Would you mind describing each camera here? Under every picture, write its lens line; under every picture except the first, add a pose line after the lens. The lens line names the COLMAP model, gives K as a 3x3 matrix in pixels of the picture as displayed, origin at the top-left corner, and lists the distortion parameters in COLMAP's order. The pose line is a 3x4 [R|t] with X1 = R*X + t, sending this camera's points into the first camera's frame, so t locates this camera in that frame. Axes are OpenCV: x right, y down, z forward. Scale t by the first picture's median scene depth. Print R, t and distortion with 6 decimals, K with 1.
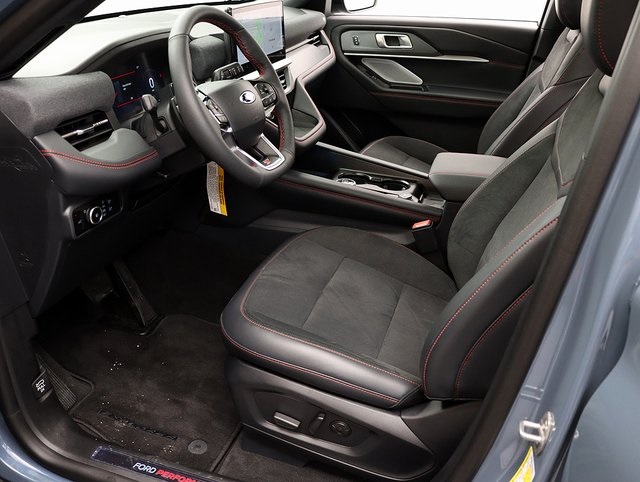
lens RADIAL K [[518.4, 0, 320.2], [0, 518.4, 251.8], [0, 0, 1]] dist [-0.119292, 0.006981]
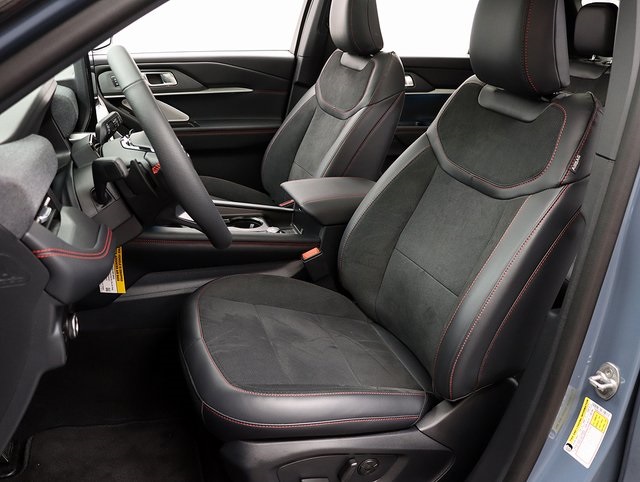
lens RADIAL K [[528.8, 0, 320.0], [0, 528.8, 241.0], [0, 0, 1]] dist [-0.121037, -0.000934]
pose [[0.827322, -0.203875, 0.523425, -0.217859], [0.245774, 0.969265, -0.010938, -0.040901], [-0.505108, 0.137693, 0.852002, 0.069107]]
